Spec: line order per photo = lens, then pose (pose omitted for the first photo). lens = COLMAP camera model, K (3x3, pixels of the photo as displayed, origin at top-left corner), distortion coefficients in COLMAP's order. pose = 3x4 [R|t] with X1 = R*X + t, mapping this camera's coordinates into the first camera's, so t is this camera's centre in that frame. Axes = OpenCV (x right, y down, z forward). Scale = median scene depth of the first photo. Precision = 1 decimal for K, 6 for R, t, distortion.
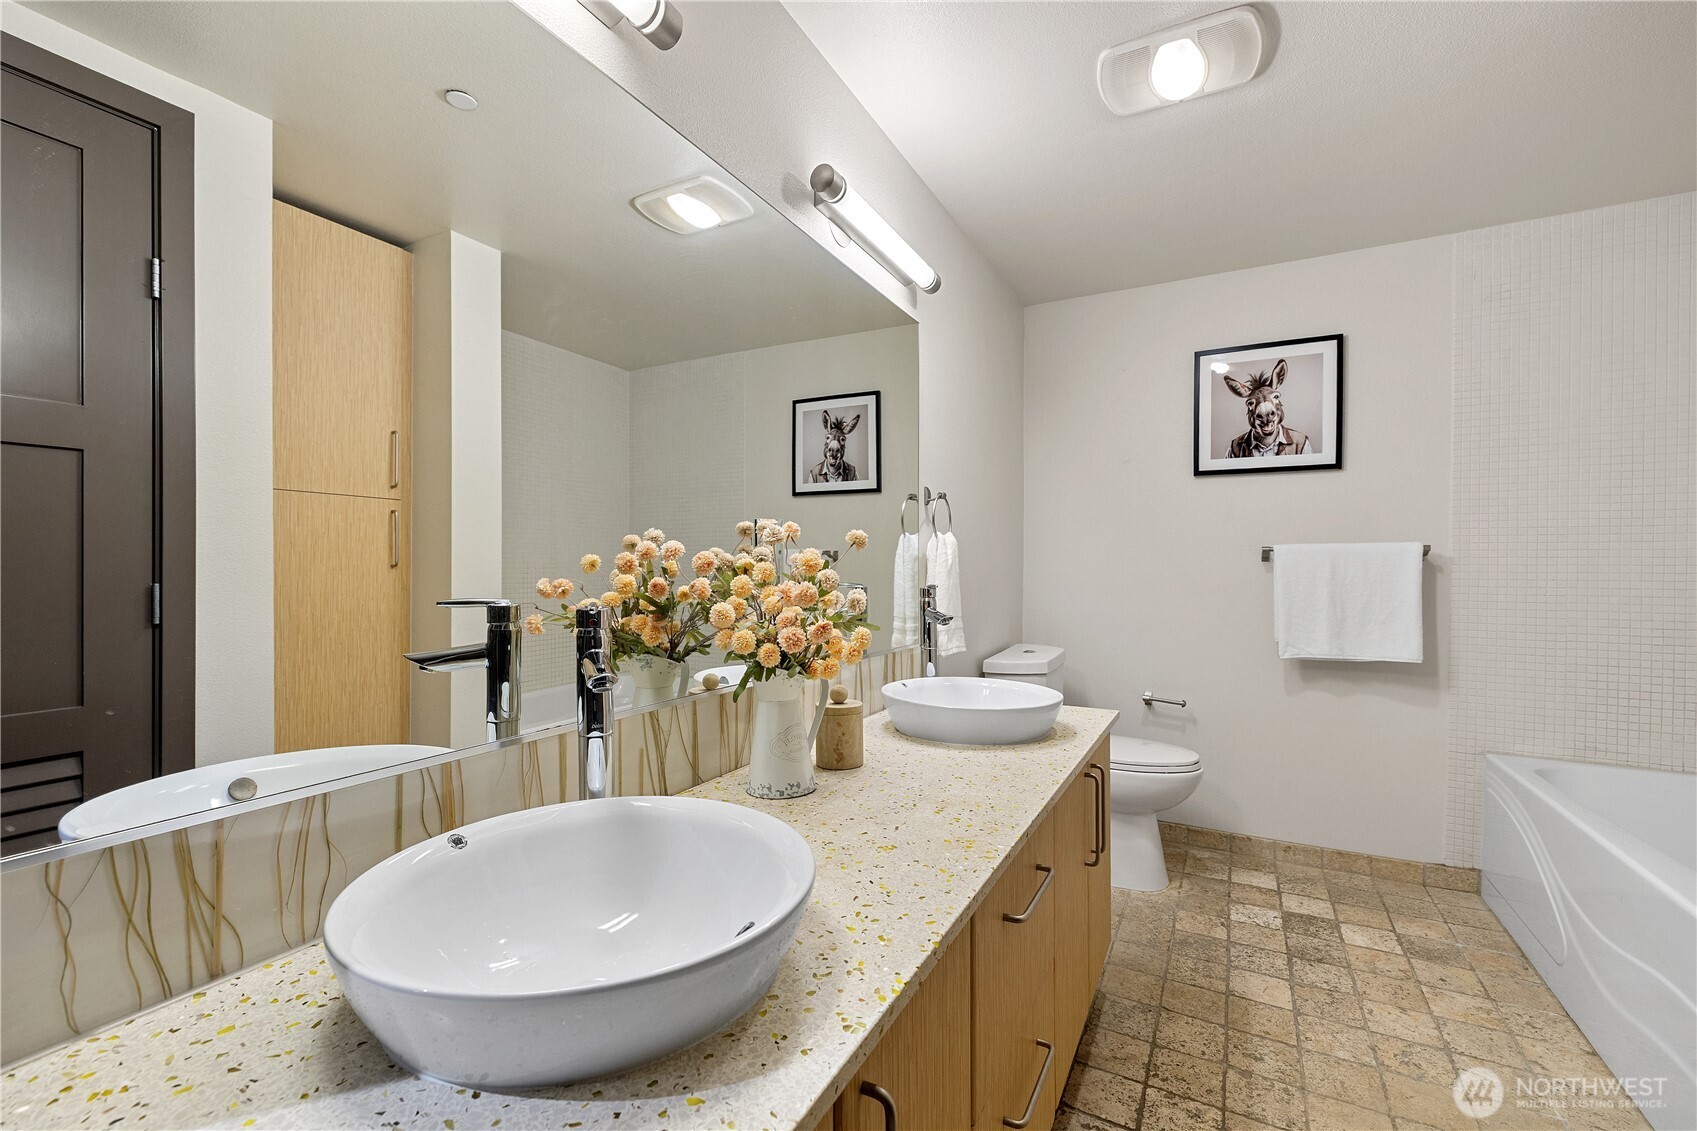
lens RADIAL K [[722.9, 0, 849.0], [0, 722.9, 564.5], [0, 0, 1]] dist [0.000078, 0.000188]
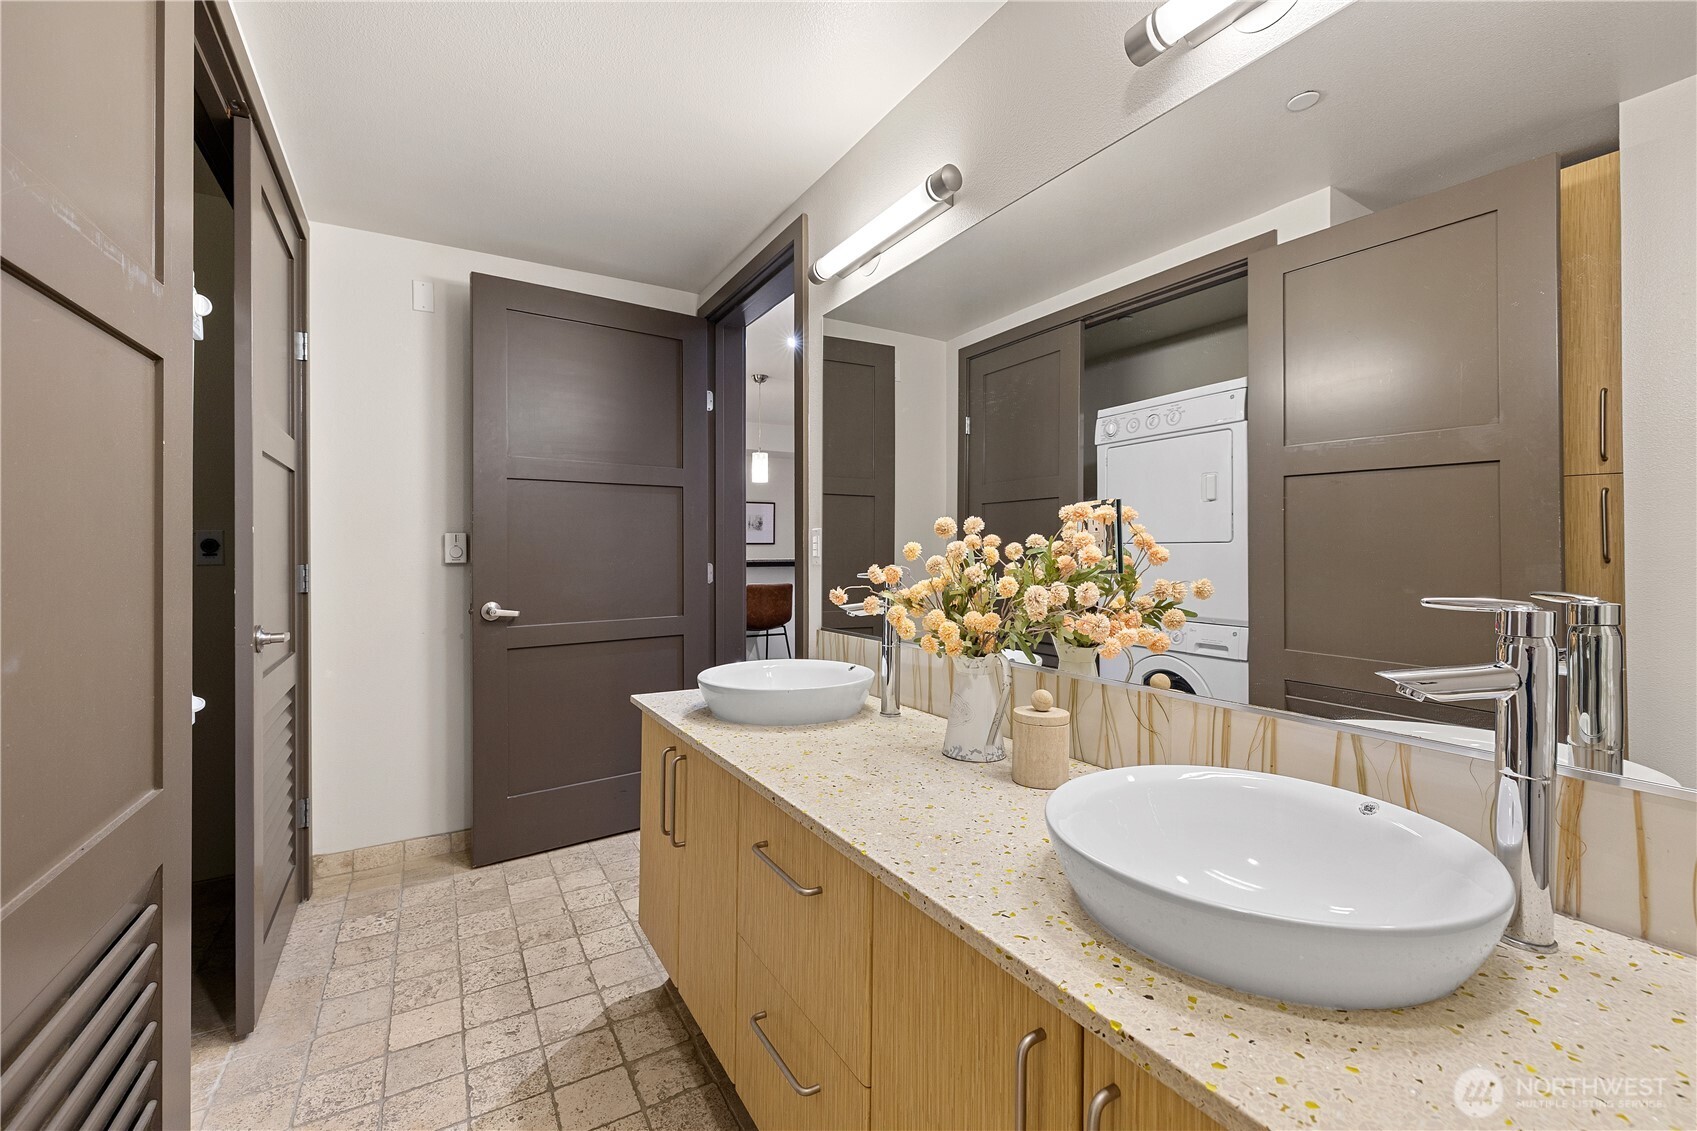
lens RADIAL K [[722.9, 0, 849.0], [0, 722.9, 564.5], [0, 0, 1]] dist [0.000078, 0.000188]
pose [[-0.522094, 0.012103, -0.852802, 0.975576], [0.009364, 0.999920, 0.008458, 0.003720], [0.852836, -0.003570, -0.522166, 1.445939]]
